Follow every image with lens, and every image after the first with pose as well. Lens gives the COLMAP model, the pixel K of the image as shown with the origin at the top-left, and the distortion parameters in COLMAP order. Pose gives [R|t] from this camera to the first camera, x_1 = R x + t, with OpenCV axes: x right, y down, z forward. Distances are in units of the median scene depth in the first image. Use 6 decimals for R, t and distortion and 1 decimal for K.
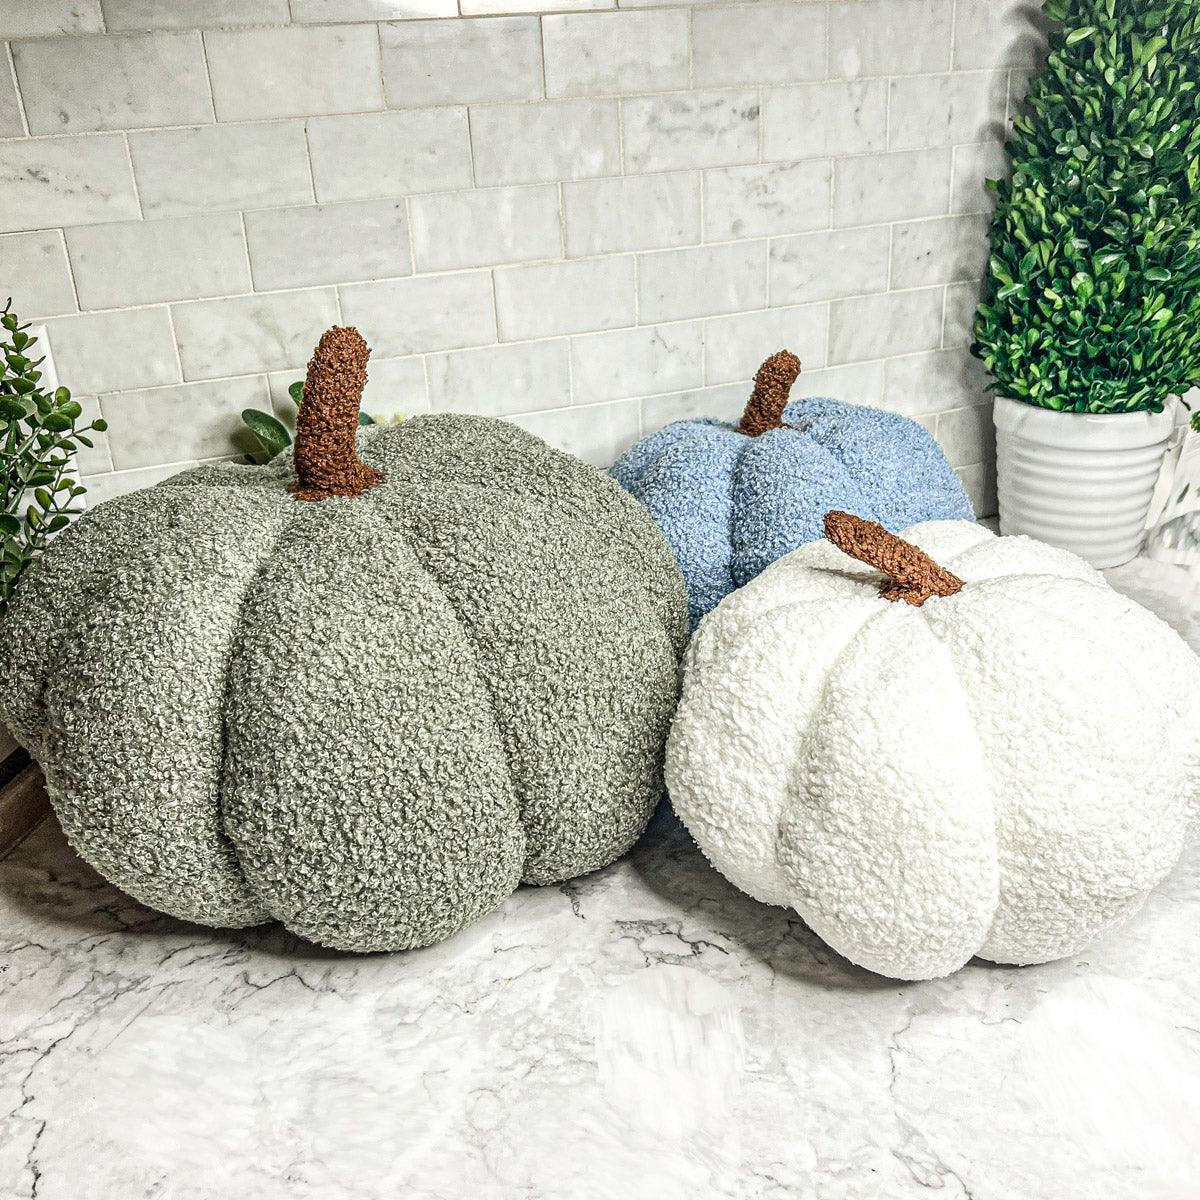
lens RADIAL K [[1287.3, 0, 587.8], [0, 1287.3, 590.5], [0, 0, 1]] dist [0.044876, 0.000000]
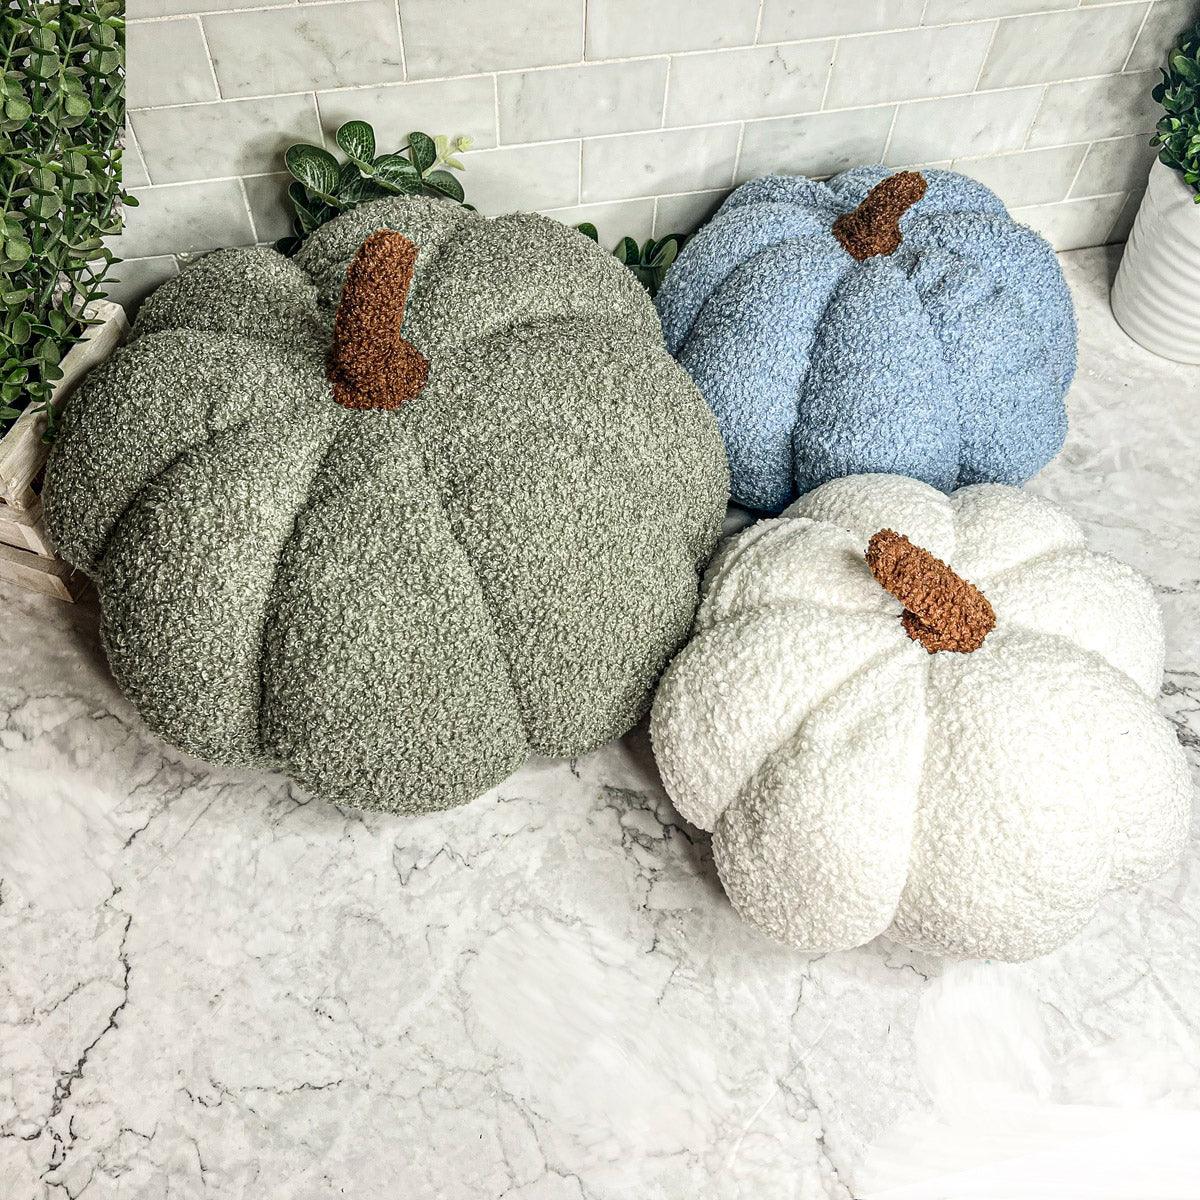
lens RADIAL K [[1244.4, 0, 582.7], [0, 1244.4, 612.6], [0, 0, 1]] dist [0.040331, 0.000000]
pose [[0.988175, 0.152932, -0.011092, -0.010451], [-0.120632, 0.820046, 0.559439, -0.535630], [0.094652, -0.551485, 0.828797, 0.177140]]
